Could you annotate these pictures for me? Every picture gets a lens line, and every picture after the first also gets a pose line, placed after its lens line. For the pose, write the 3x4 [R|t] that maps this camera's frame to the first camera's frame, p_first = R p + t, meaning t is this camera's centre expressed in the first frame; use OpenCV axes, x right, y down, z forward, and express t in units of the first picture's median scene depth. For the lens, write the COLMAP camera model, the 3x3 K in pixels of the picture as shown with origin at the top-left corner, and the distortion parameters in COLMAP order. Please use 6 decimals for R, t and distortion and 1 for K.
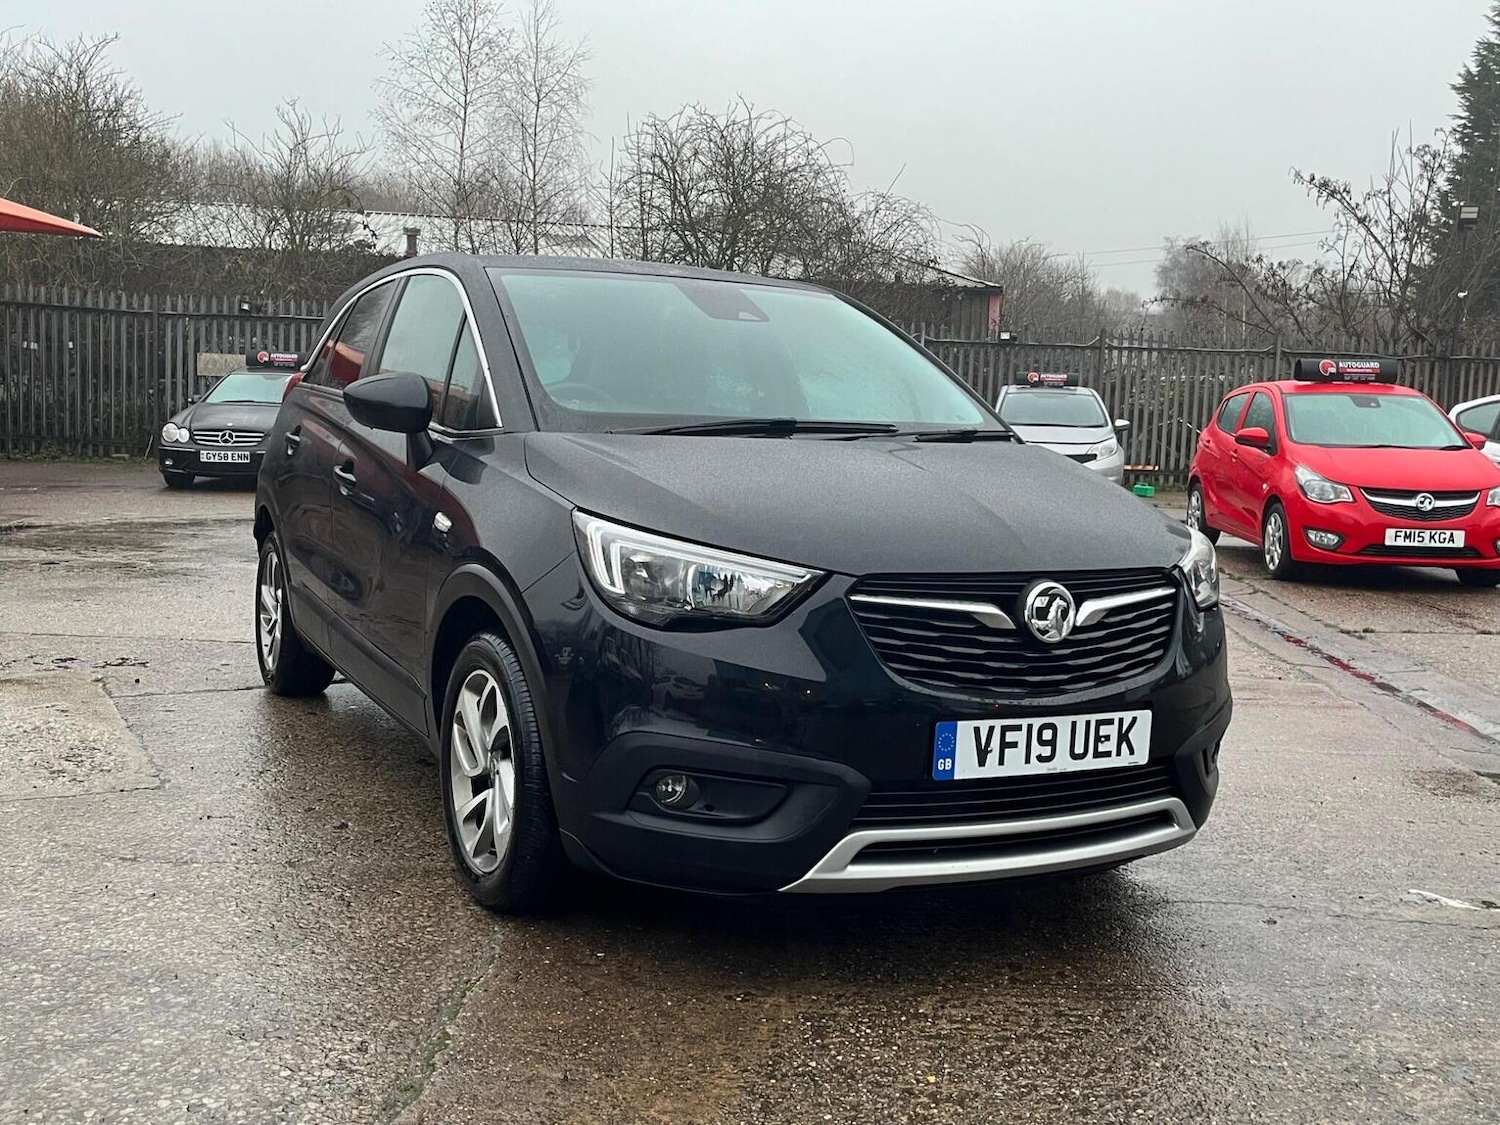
lens RADIAL K [[1511.7, 0, 737.9], [0, 1511.7, 568.9], [0, 0, 1]] dist [0.032591, 0.000000]
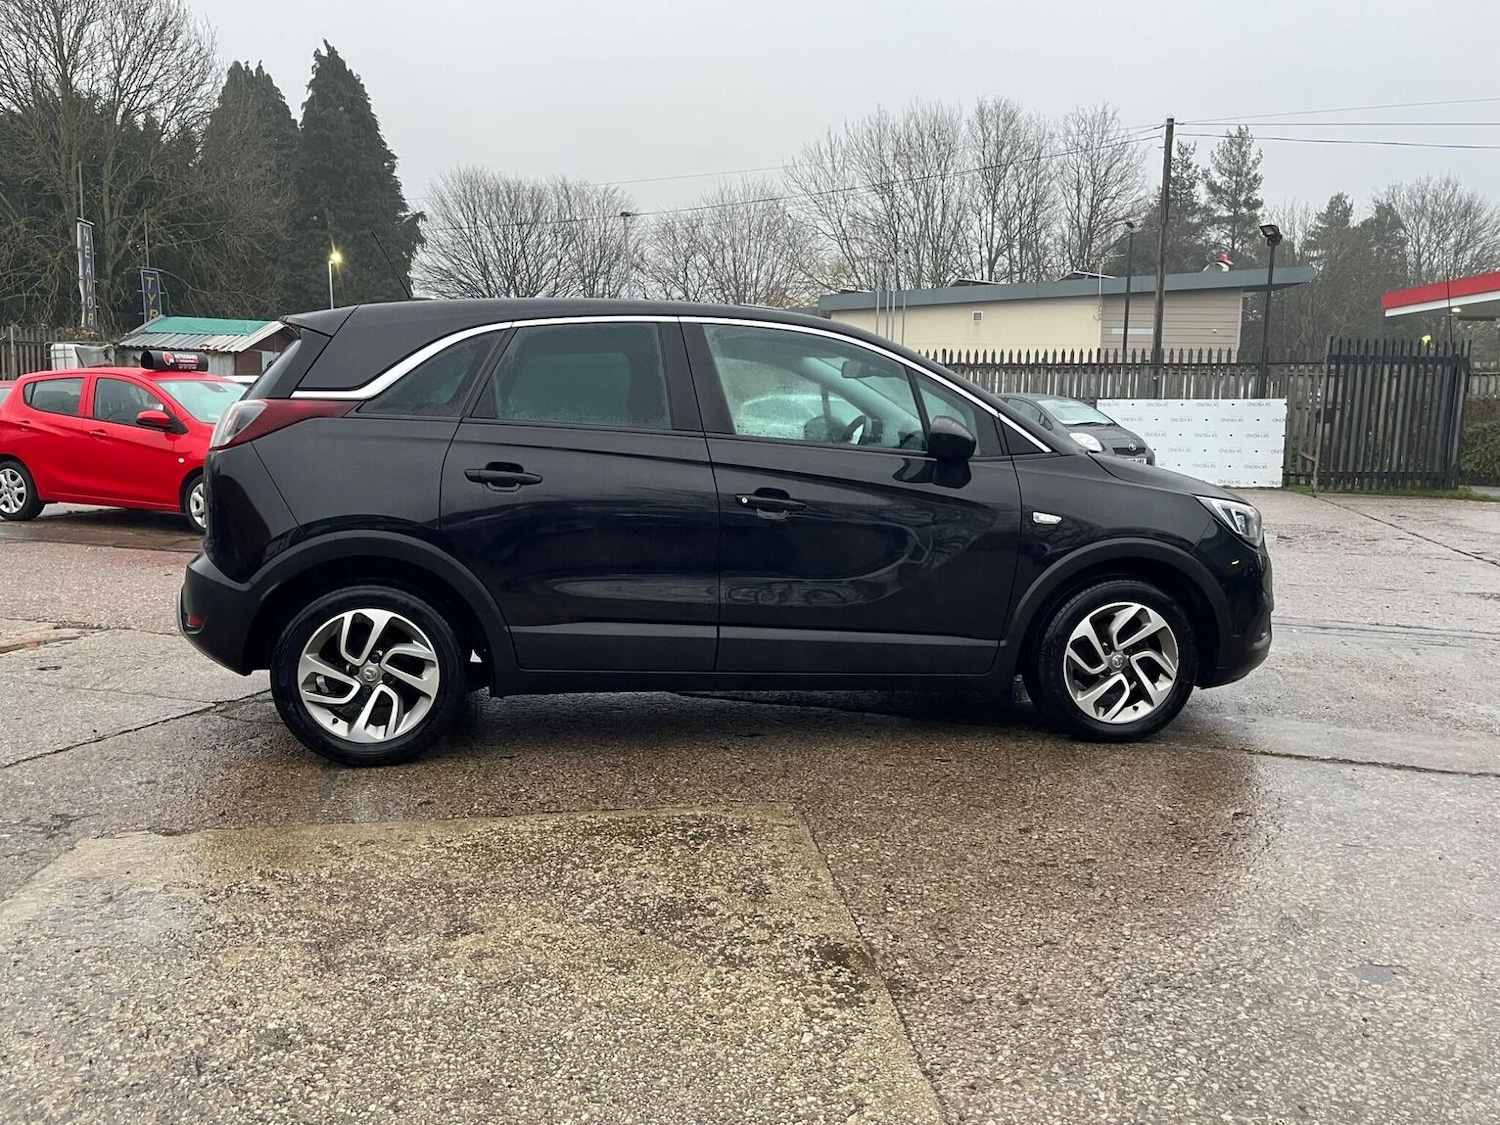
lens RADIAL K [[1207.0, 0, 775.1], [0, 1207.0, 589.2], [0, 0, 1]] dist [0.030843, 0.003778]
pose [[0.310210, -0.165819, 0.936095, -1.653616], [0.095694, 0.985116, 0.142791, -0.185706], [-0.945840, 0.045283, 0.321460, 1.034932]]
